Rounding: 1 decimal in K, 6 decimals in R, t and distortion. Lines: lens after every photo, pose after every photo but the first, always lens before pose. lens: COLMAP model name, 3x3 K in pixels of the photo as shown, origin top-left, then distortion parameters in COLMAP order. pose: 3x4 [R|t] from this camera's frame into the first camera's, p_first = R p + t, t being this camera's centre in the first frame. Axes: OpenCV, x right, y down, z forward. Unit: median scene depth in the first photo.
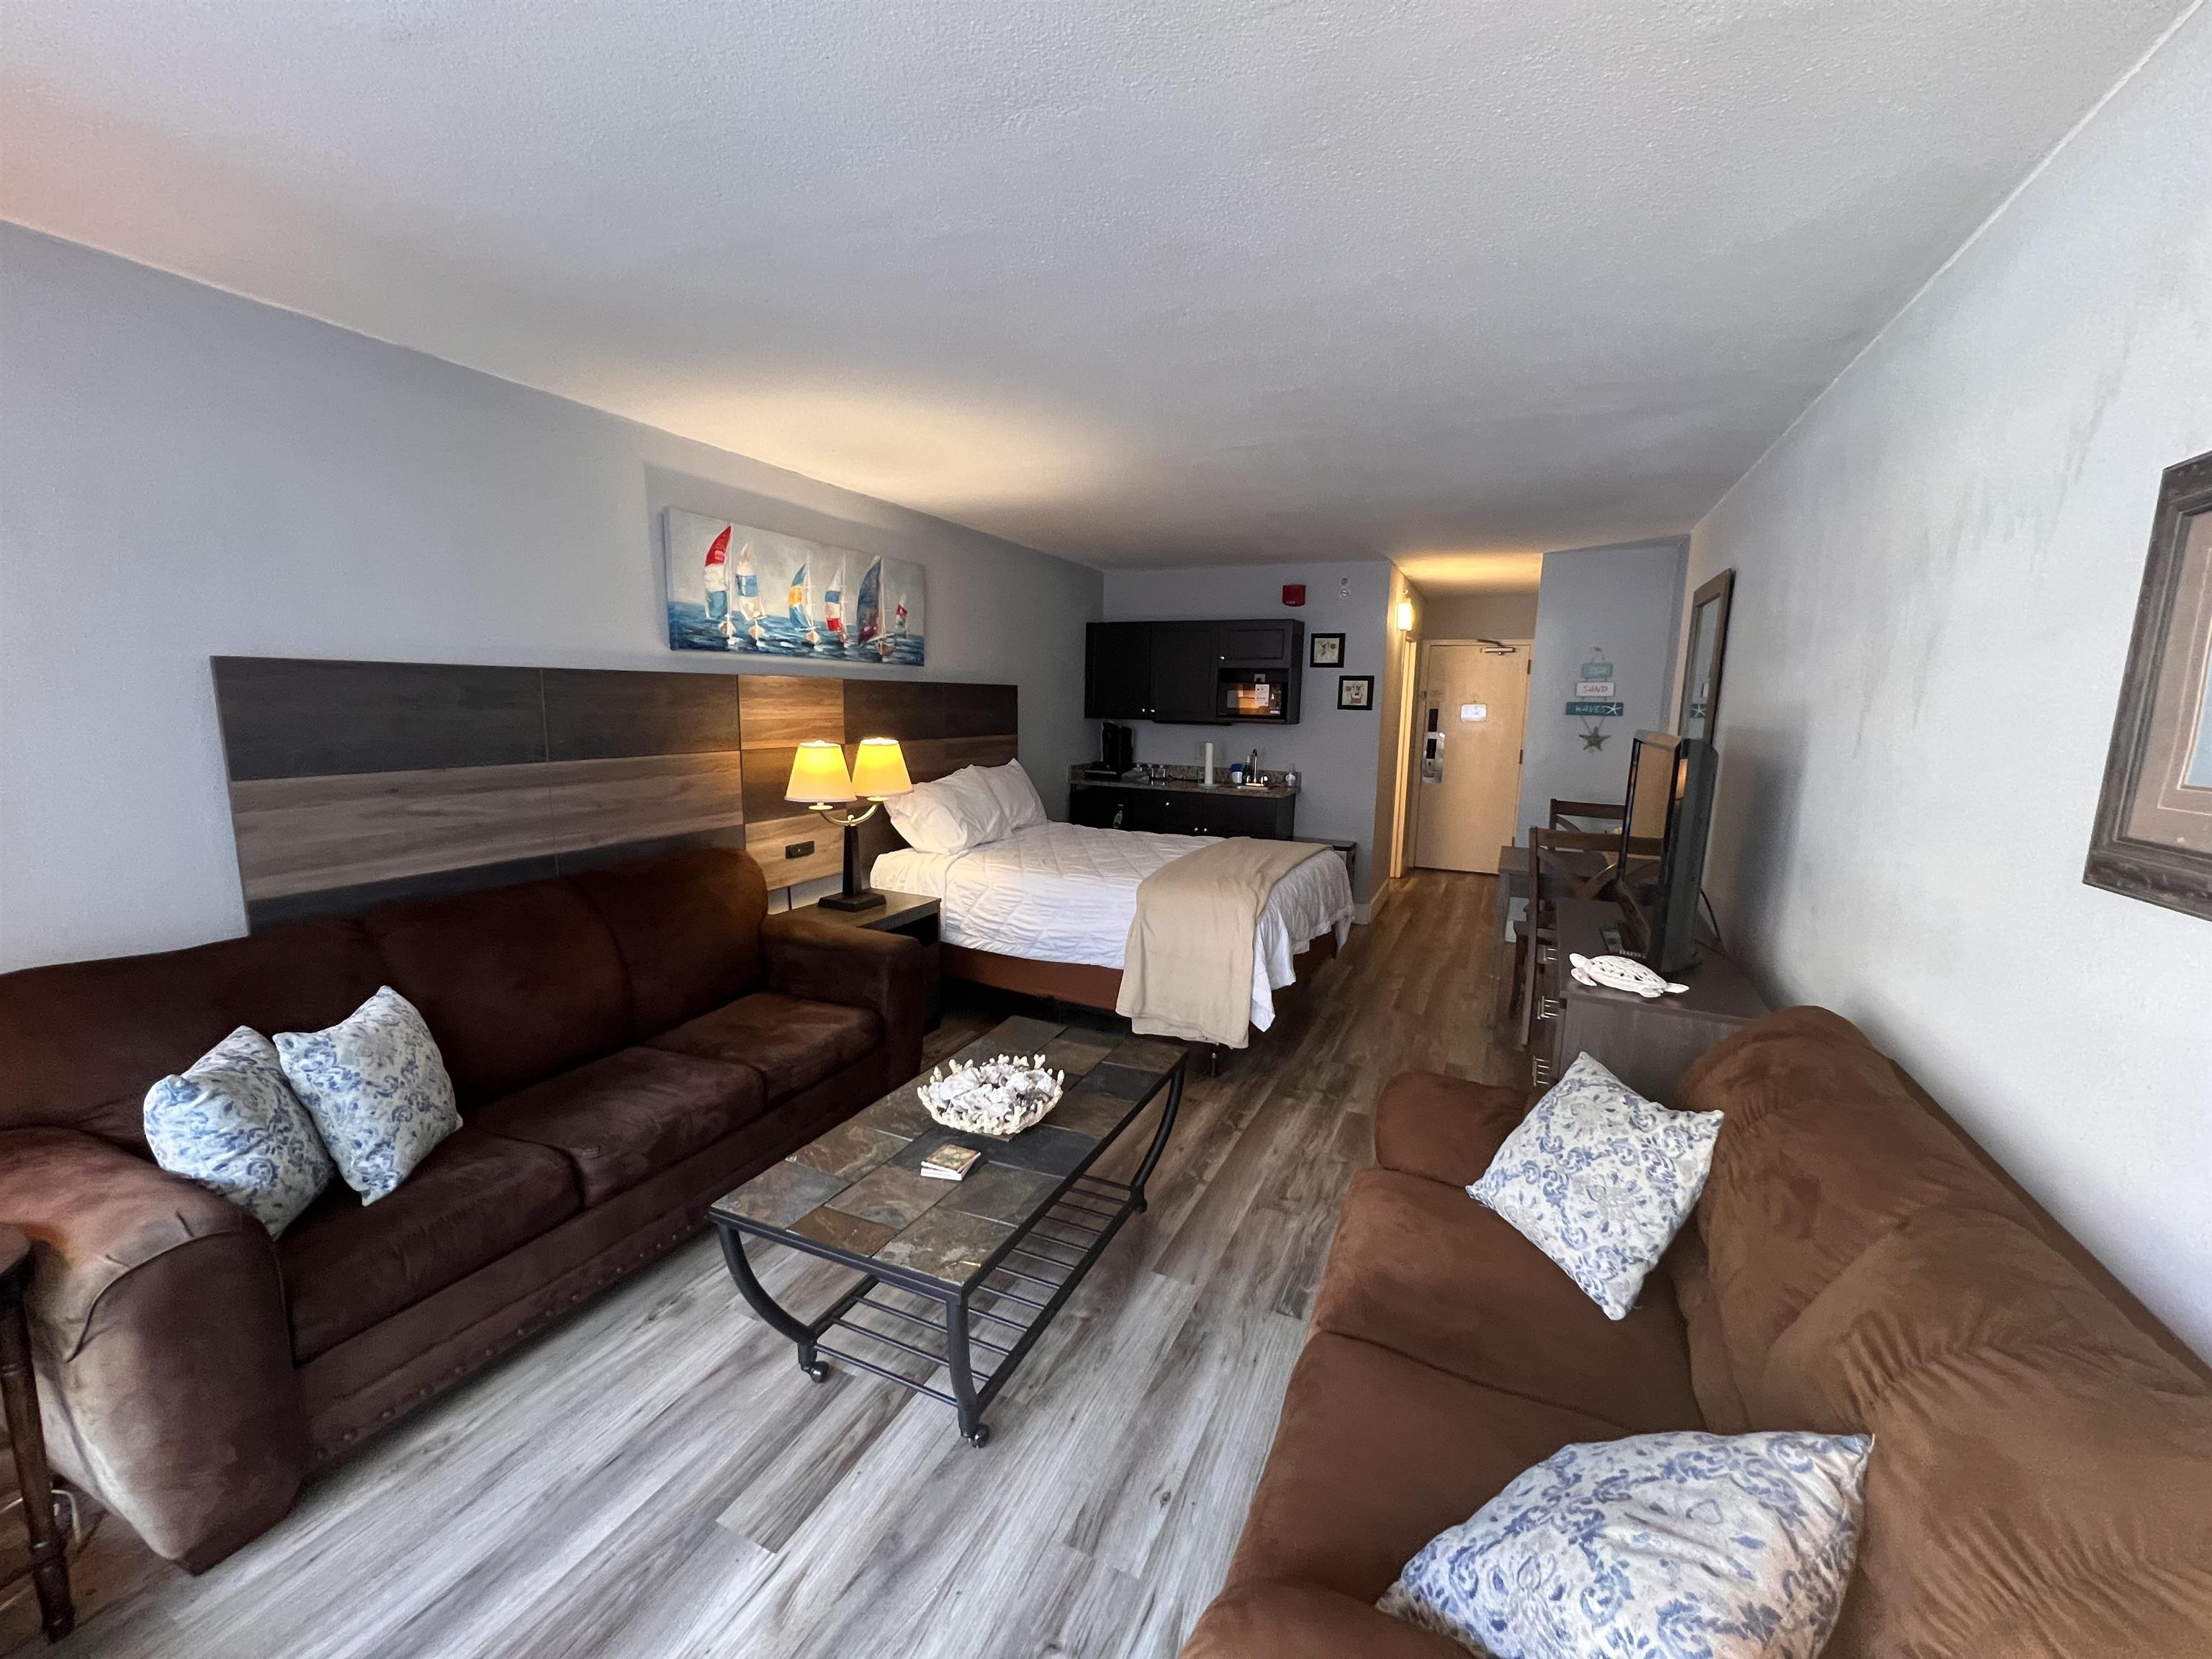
lens RADIAL K [[882.0, 0, 1109.6], [0, 882.0, 837.3], [0, 0, 1]] dist [0.002105, 0.000128]
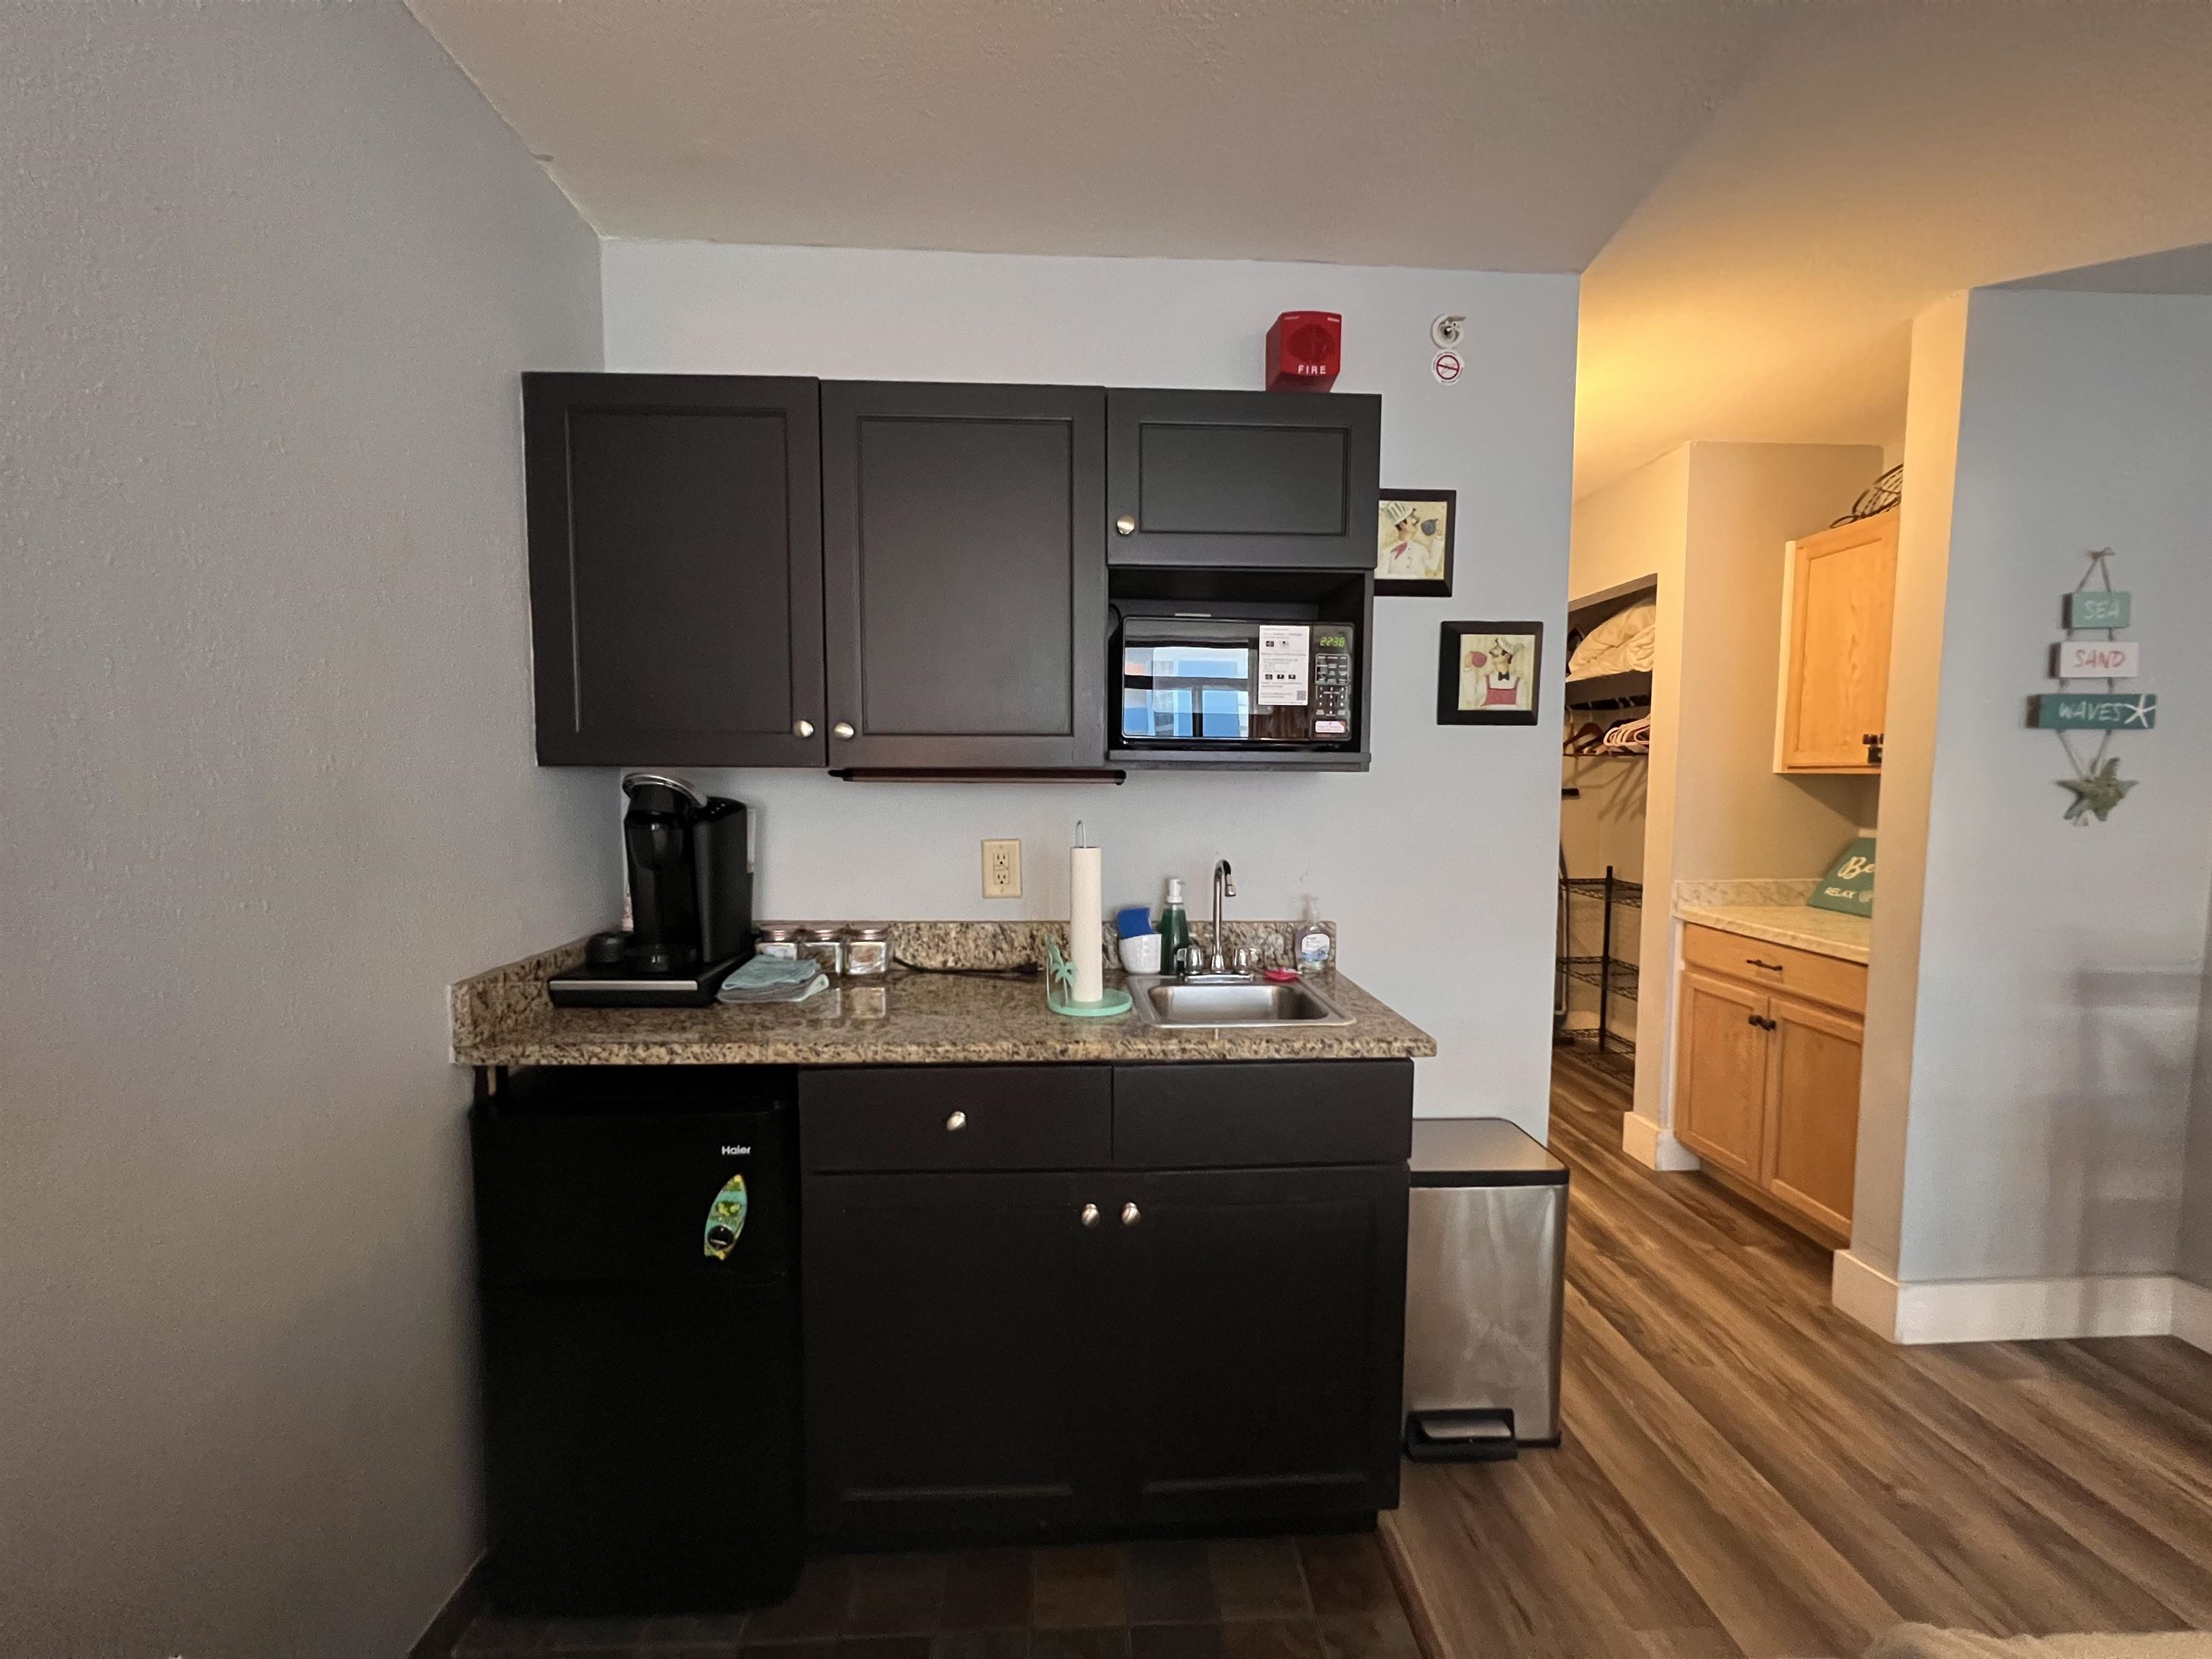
lens RADIAL K [[882.0, 0, 1113.1], [0, 882.0, 829.5], [0, 0, 1]] dist [0.002105, 0.000128]
pose [[0.882852, -0.048383, 0.467152, -0.003004], [0.085548, 0.994606, -0.058663, -0.093970], [-0.461794, 0.091755, 0.882229, 0.746990]]
